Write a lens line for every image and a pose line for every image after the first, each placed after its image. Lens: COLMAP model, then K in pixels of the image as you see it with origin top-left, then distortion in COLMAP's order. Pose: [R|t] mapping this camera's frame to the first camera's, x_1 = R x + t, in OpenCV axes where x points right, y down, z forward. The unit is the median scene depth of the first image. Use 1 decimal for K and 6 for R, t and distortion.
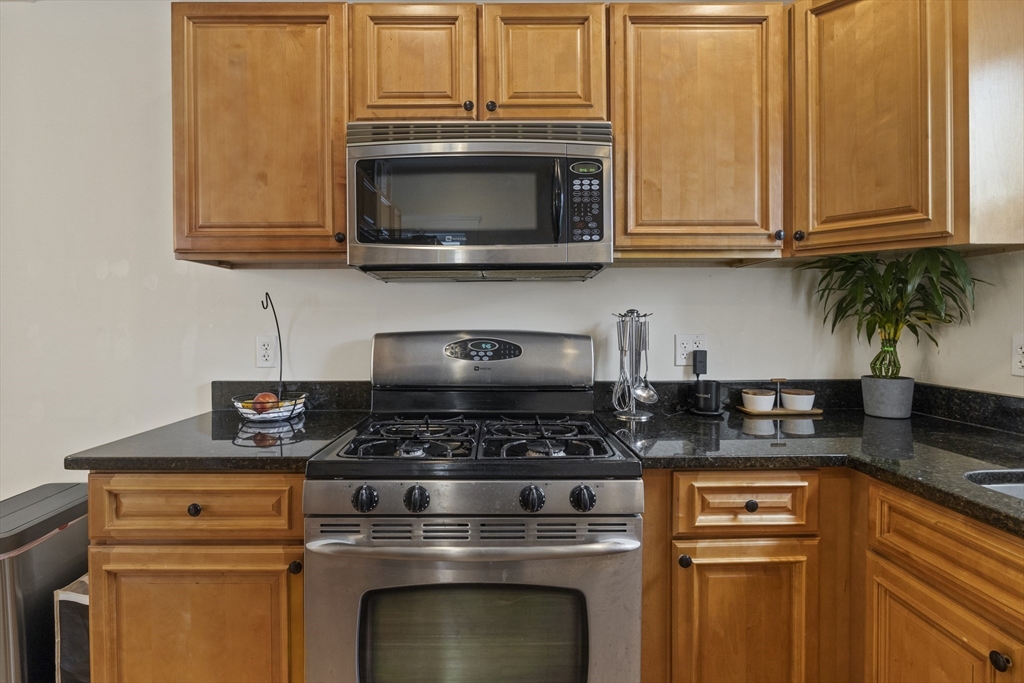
lens RADIAL K [[598.7, 0, 515.7], [0, 598.7, 320.2], [0, 0, 1]] dist [-0.022511, -0.001969]
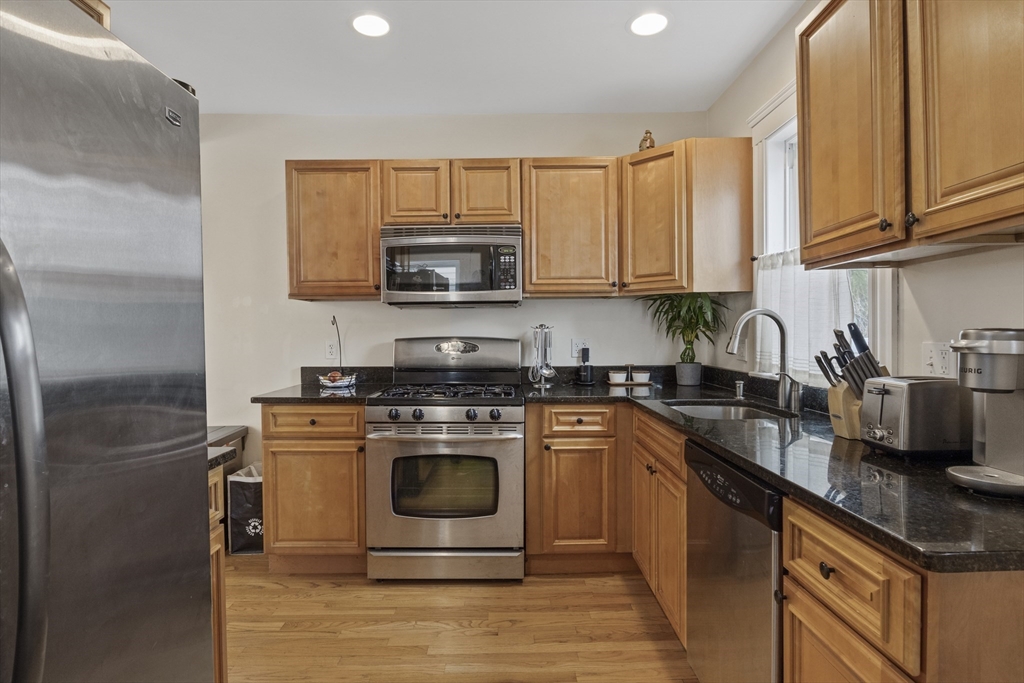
lens RADIAL K [[598.7, 0, 515.8], [0, 598.7, 337.7], [0, 0, 1]] dist [-0.022511, -0.001969]
pose [[0.999920, -0.003884, -0.012034, 0.162157], [0.004094, 0.999838, 0.017533, -0.011259], [0.011964, -0.017581, 0.999774, -0.868582]]
